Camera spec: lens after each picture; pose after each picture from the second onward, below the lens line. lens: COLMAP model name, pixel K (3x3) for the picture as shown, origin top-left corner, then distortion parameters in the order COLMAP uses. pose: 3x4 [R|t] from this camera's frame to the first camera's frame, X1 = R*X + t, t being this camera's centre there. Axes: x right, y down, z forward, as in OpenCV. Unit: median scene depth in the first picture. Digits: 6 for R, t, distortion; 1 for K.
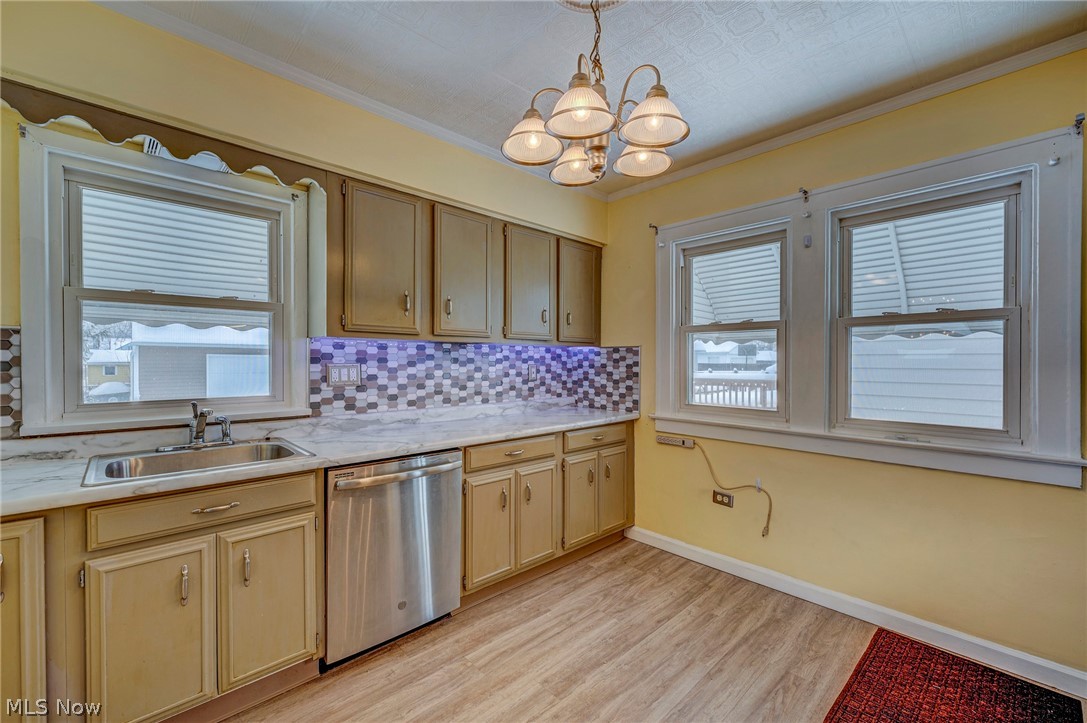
lens RADIAL K [[438.3, 0, 542.1], [0, 438.3, 361.0], [0, 0, 1]] dist [-0.000766, 0.001029]
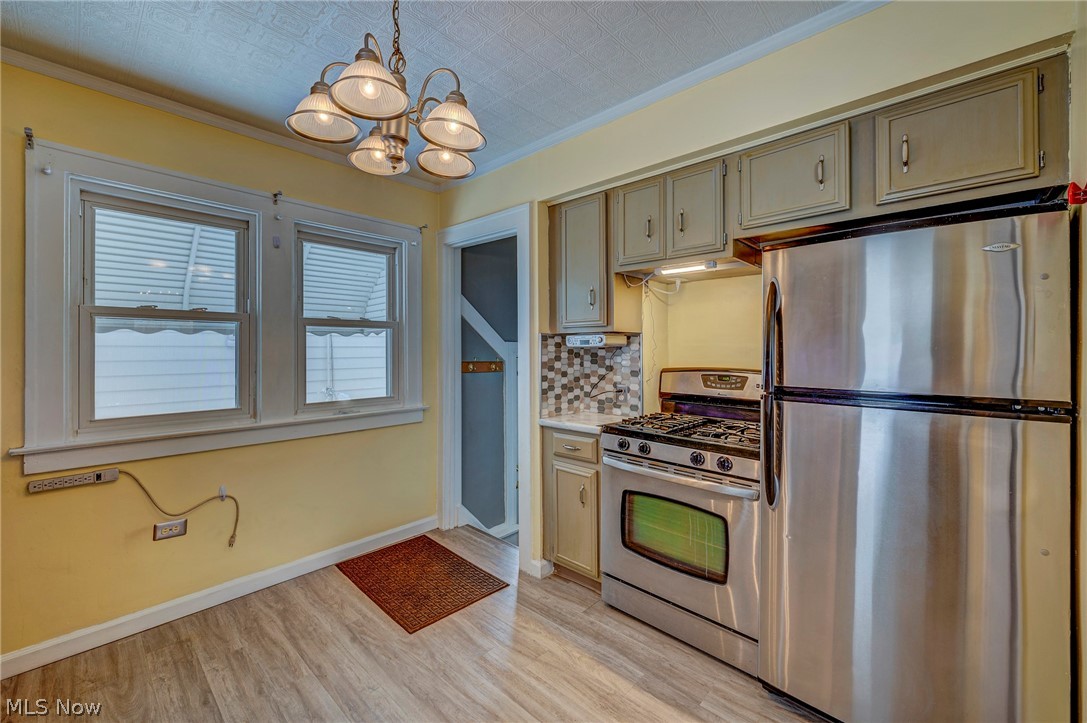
lens RADIAL K [[438.3, 0, 538.5], [0, 438.3, 346.3], [0, 0, 1]] dist [-0.000766, 0.001029]
pose [[-0.052782, 0.014483, 0.998501, -0.499796], [0.011364, 0.999839, -0.013902, 0.001247], [-0.998541, 0.010613, -0.052939, 0.443601]]
